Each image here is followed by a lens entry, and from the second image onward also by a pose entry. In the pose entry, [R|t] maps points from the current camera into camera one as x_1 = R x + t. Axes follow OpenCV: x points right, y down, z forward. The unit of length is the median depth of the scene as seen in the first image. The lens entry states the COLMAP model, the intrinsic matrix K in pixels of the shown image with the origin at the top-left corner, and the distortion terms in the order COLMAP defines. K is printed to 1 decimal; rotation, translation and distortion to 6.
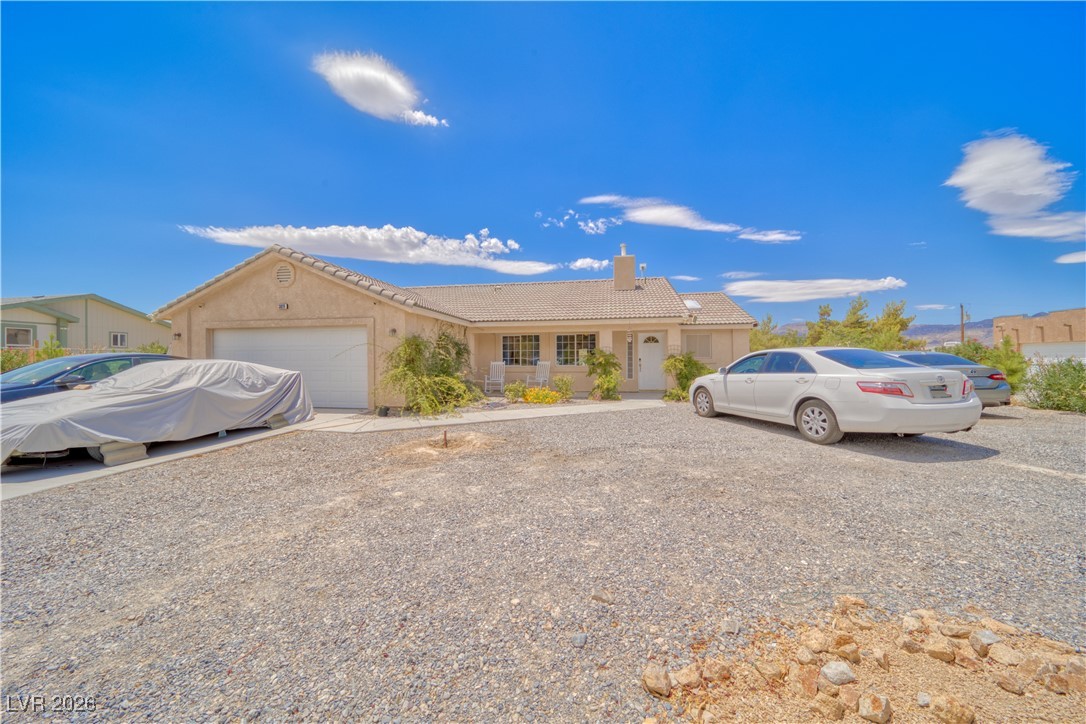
lens RADIAL K [[377.7, 0, 543.0], [0, 377.7, 362.0], [0, 0, 1]] dist [0.010091, -0.002967]
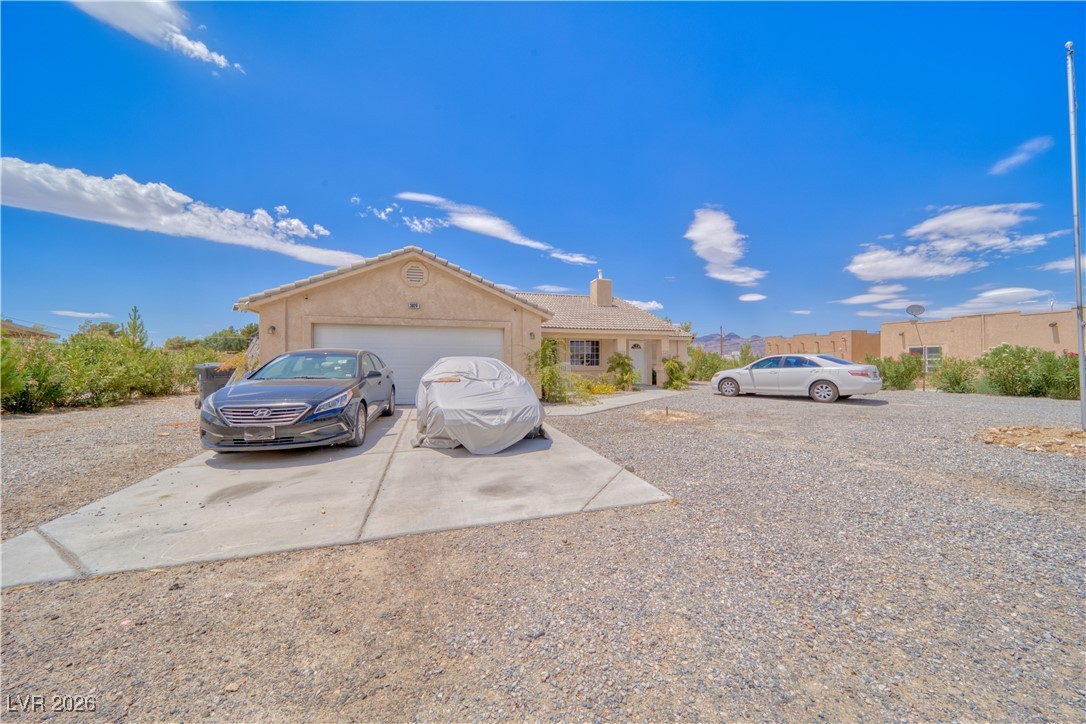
lens RADIAL K [[377.7, 0, 543.0], [0, 377.7, 362.0], [0, 0, 1]] dist [0.010091, -0.002967]
pose [[0.900867, 0.006928, 0.434039, -0.716340], [-0.002515, 0.999939, -0.010740, 0.014192], [-0.434087, 0.008583, 0.900830, -0.064370]]
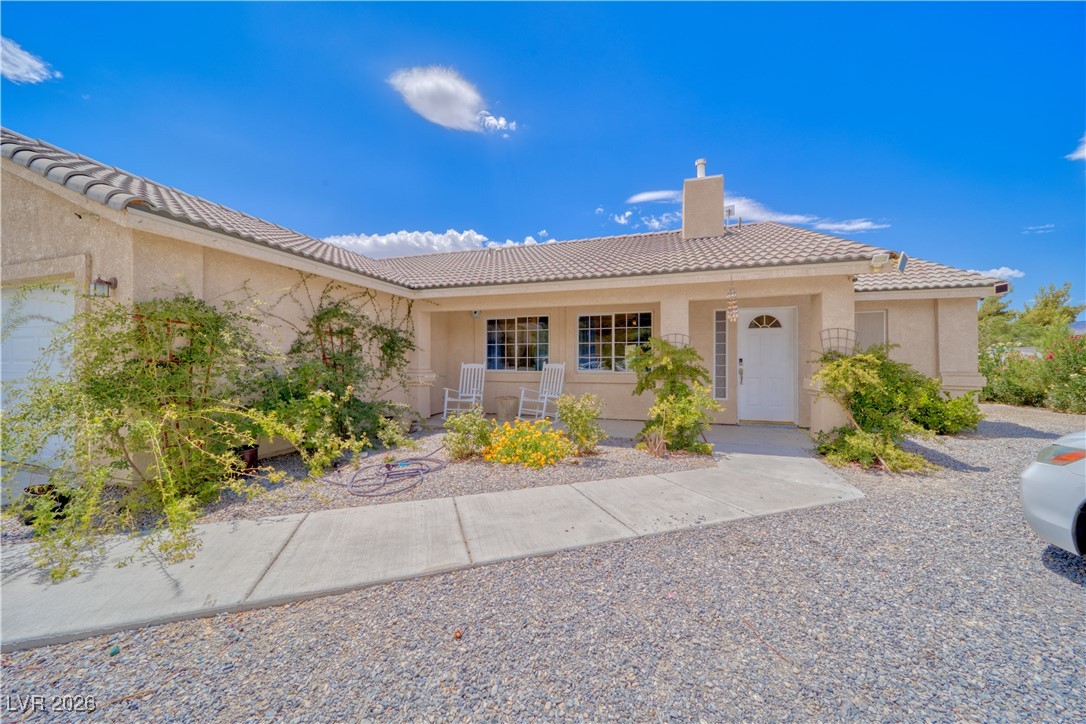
lens RADIAL K [[377.7, 0, 543.0], [0, 377.7, 362.0], [0, 0, 1]] dist [0.010091, -0.002967]
pose [[0.988854, 0.004462, -0.148819, 0.079059], [-0.004048, 0.999987, 0.003086, -0.005978], [0.148831, -0.002449, 0.988860, 0.545418]]
